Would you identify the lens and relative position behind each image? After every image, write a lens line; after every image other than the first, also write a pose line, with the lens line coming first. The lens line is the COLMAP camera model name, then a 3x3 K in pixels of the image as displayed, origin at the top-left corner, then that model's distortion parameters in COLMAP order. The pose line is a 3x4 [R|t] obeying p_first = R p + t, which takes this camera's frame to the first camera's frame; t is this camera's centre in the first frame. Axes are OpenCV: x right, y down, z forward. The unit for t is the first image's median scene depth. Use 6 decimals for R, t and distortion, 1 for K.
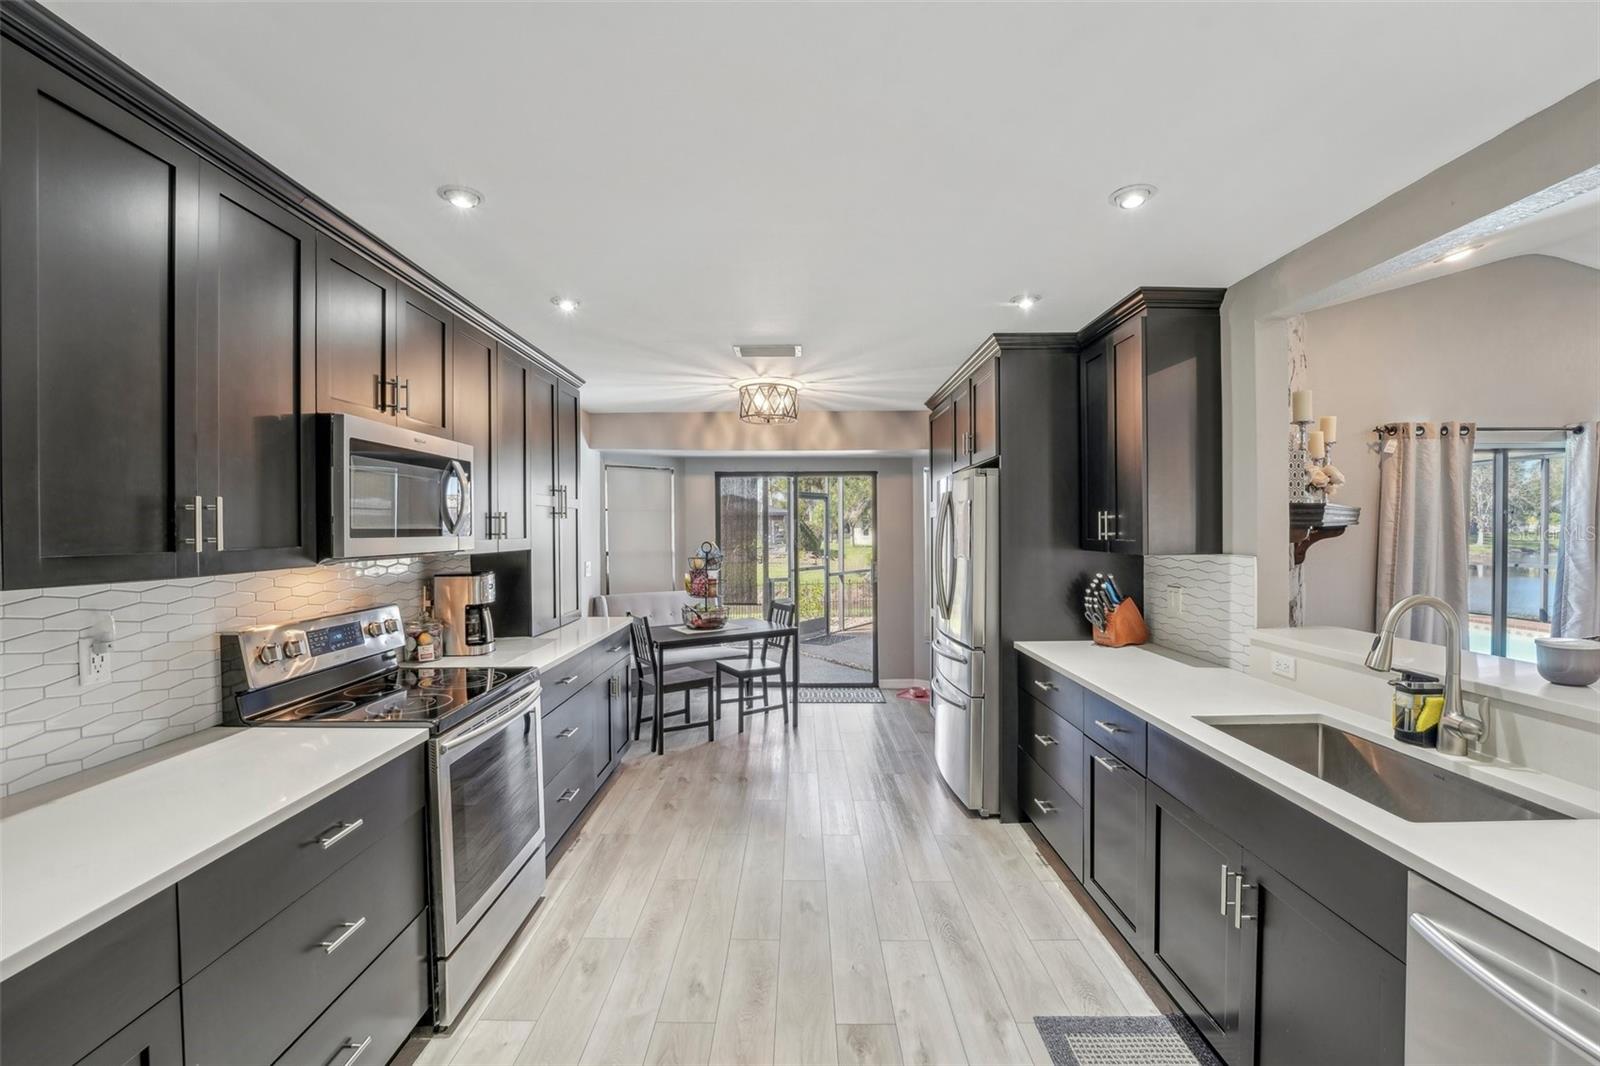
lens RADIAL K [[660.6, 0, 774.3], [0, 660.6, 535.1], [0, 0, 1]] dist [-0.027062, -0.000081]
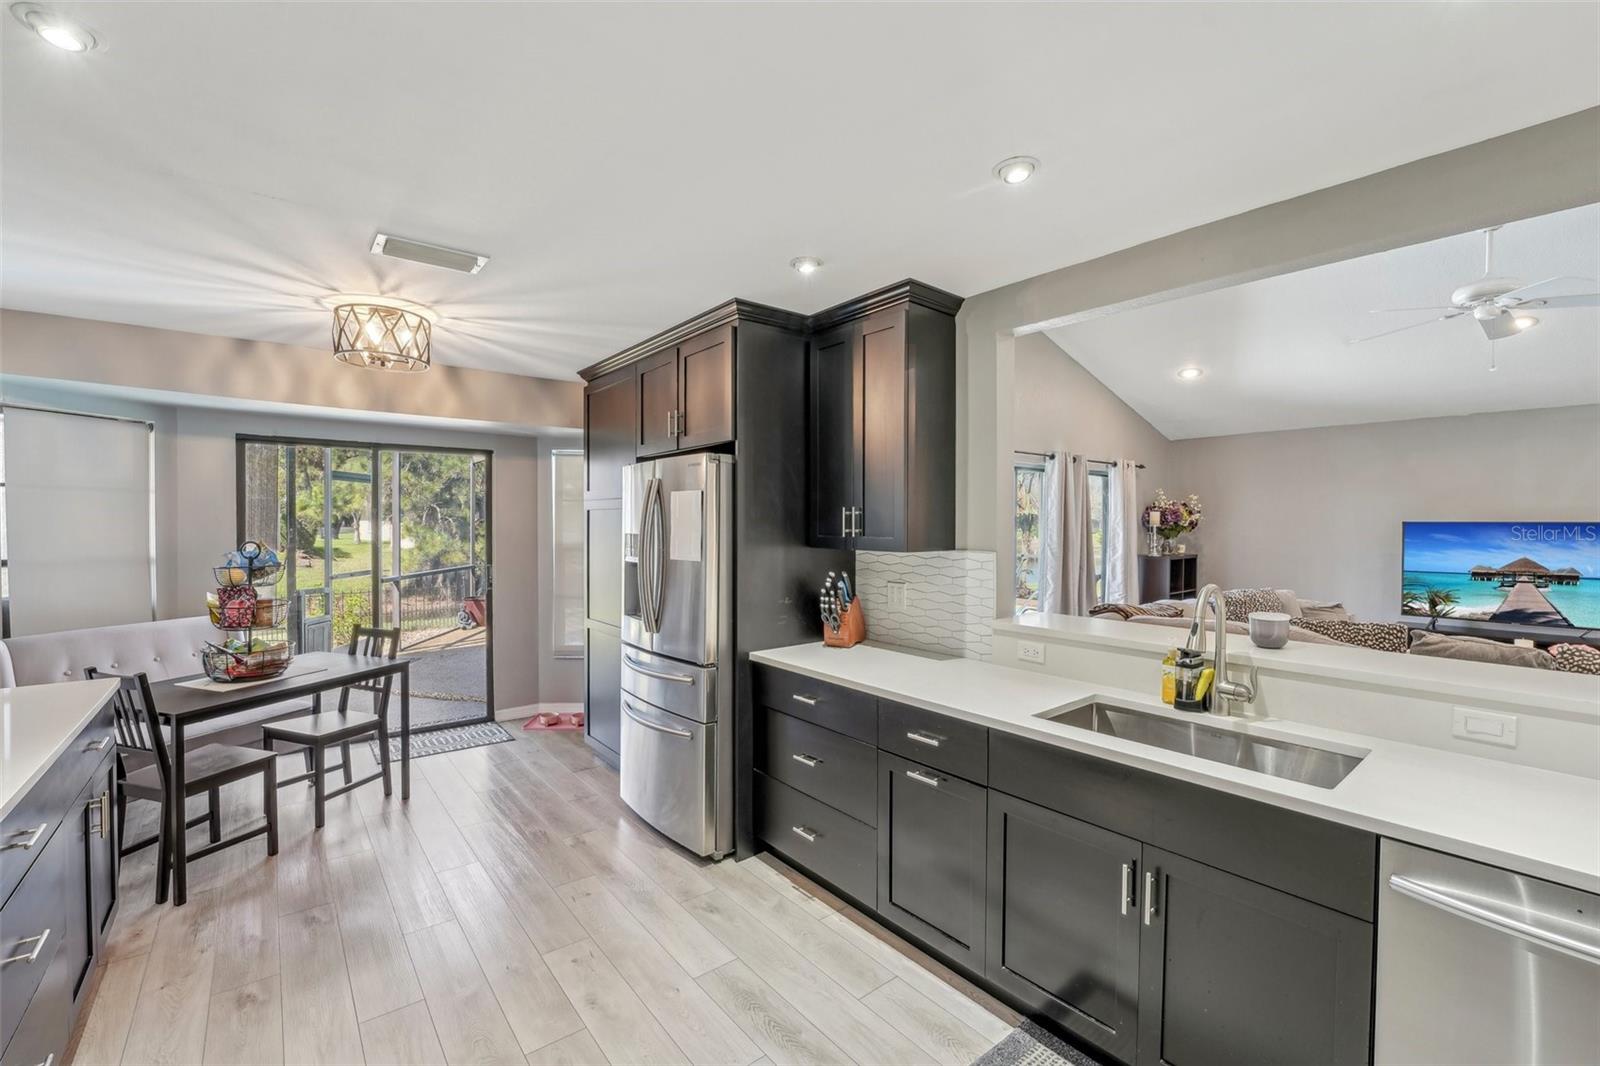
lens RADIAL K [[679.6, 0, 787.0], [0, 679.6, 529.8], [0, 0, 1]] dist [-0.027571, 0.000496]
pose [[0.765486, 0.001386, 0.643451, -0.164463], [-0.001657, 0.999999, -0.000183, -0.002082], [-0.643450, -0.000926, 0.765487, 0.243868]]
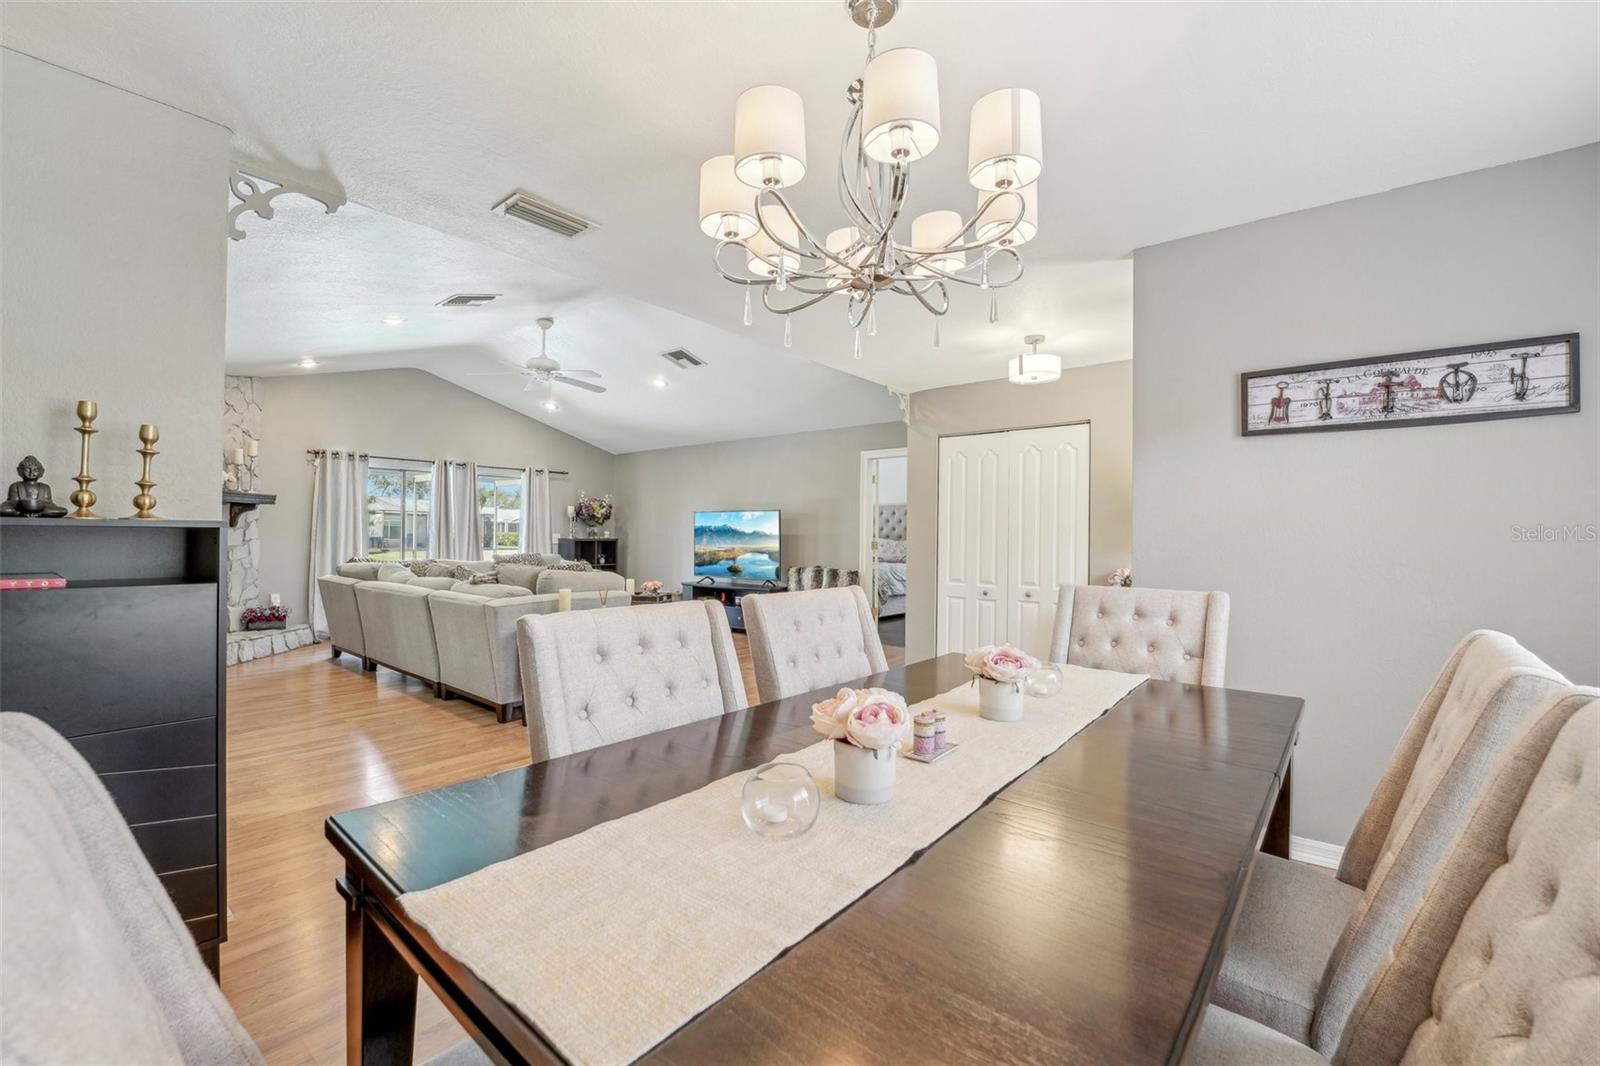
lens RADIAL K [[660.6, 0, 774.3], [0, 660.6, 535.1], [0, 0, 1]] dist [-0.027062, -0.000081]
pose [[0.626388, 0.010372, 0.779442, 0.389189], [-0.002168, 0.999931, -0.011564, 0.085884], [-0.779508, 0.005553, 0.626367, -1.185479]]
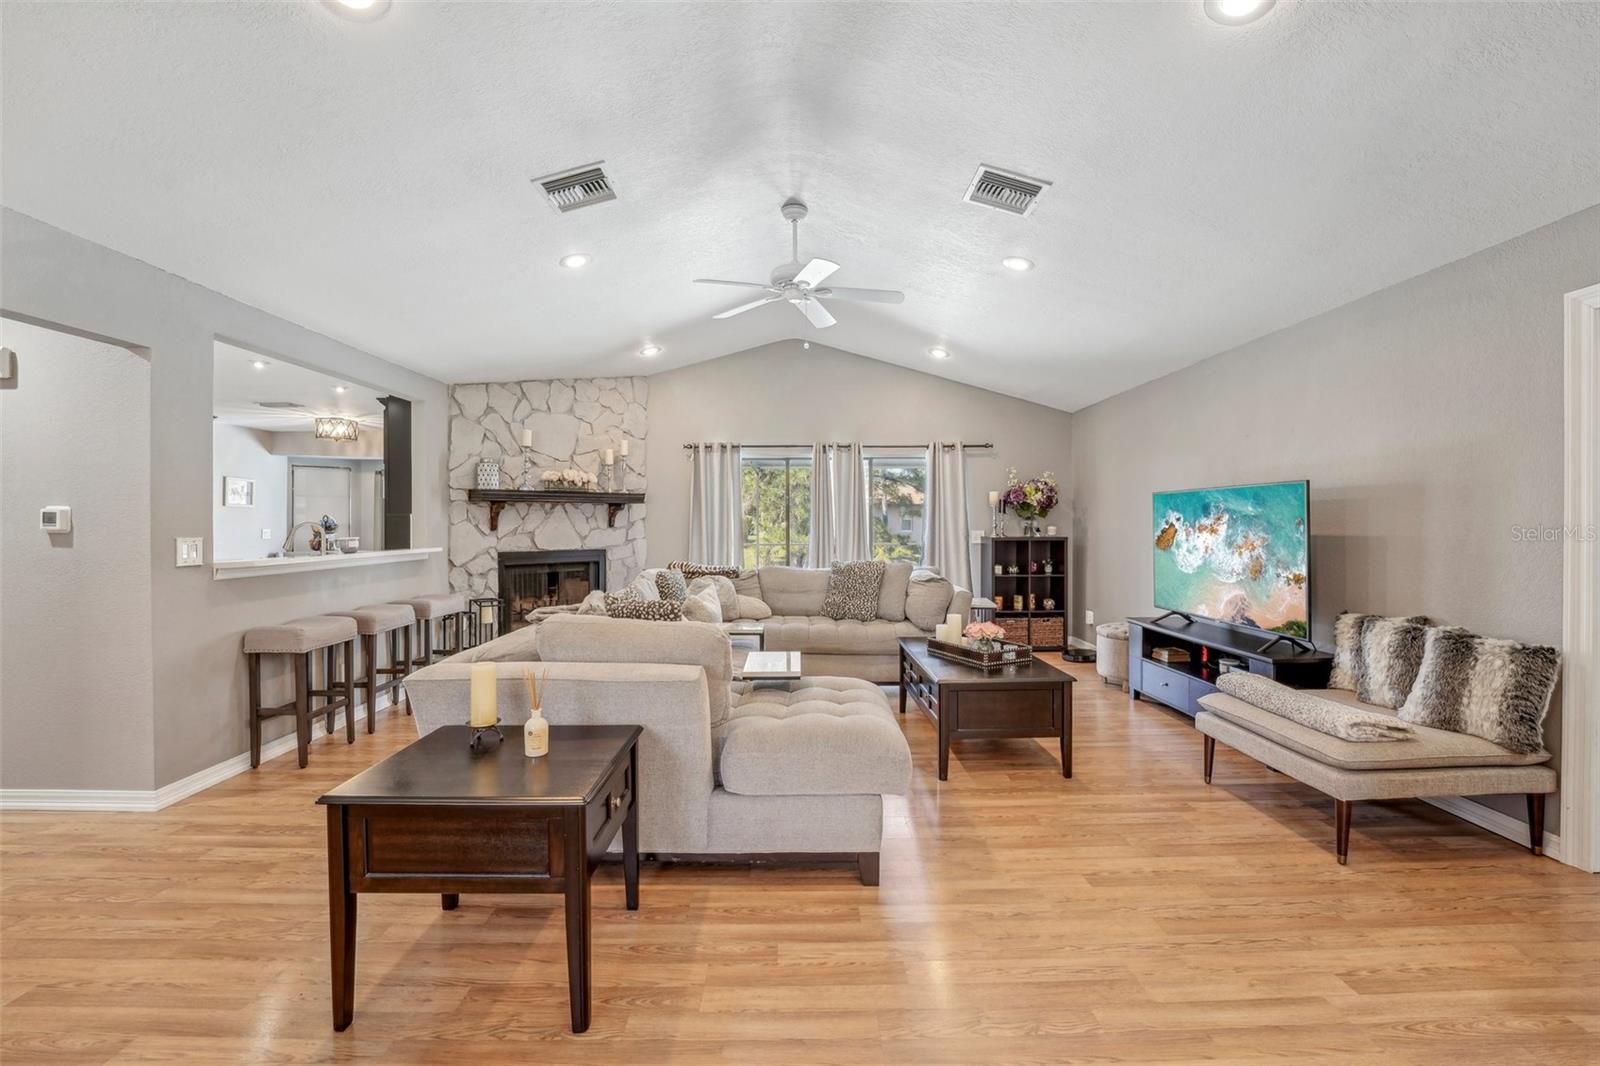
lens RADIAL K [[665.7, 0, 785.6], [0, 665.7, 527.9], [0, 0, 1]] dist [-0.025834, 0.000024]
pose [[0.999197, 0.002981, 0.039955, 1.237777], [-0.002865, 0.999992, -0.002954, 0.053434], [-0.039963, 0.002837, 0.999197, -0.783575]]
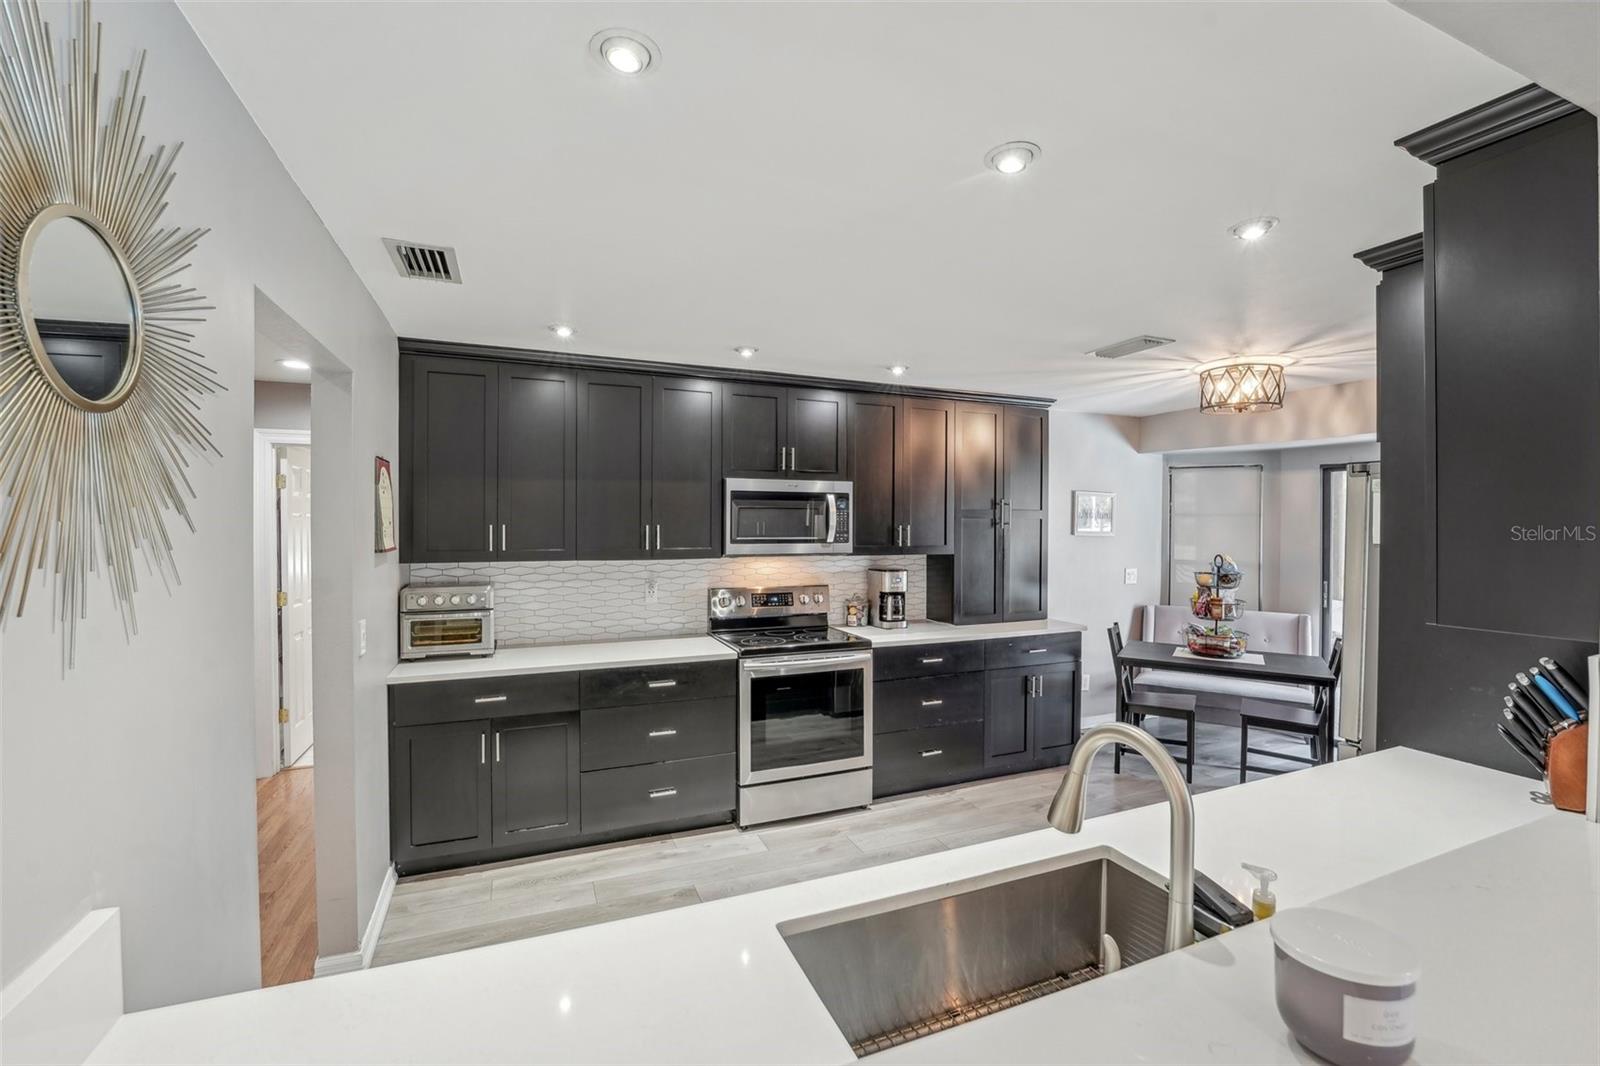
lens RADIAL K [[665.7, 0, 785.6], [0, 665.7, 527.9], [0, 0, 1]] dist [-0.025834, 0.000024]
pose [[0.402659, 0.013873, -0.915245, 0.613364], [-0.015312, 0.999847, 0.008419, -0.031496], [0.915222, 0.010624, 0.402810, 0.199287]]
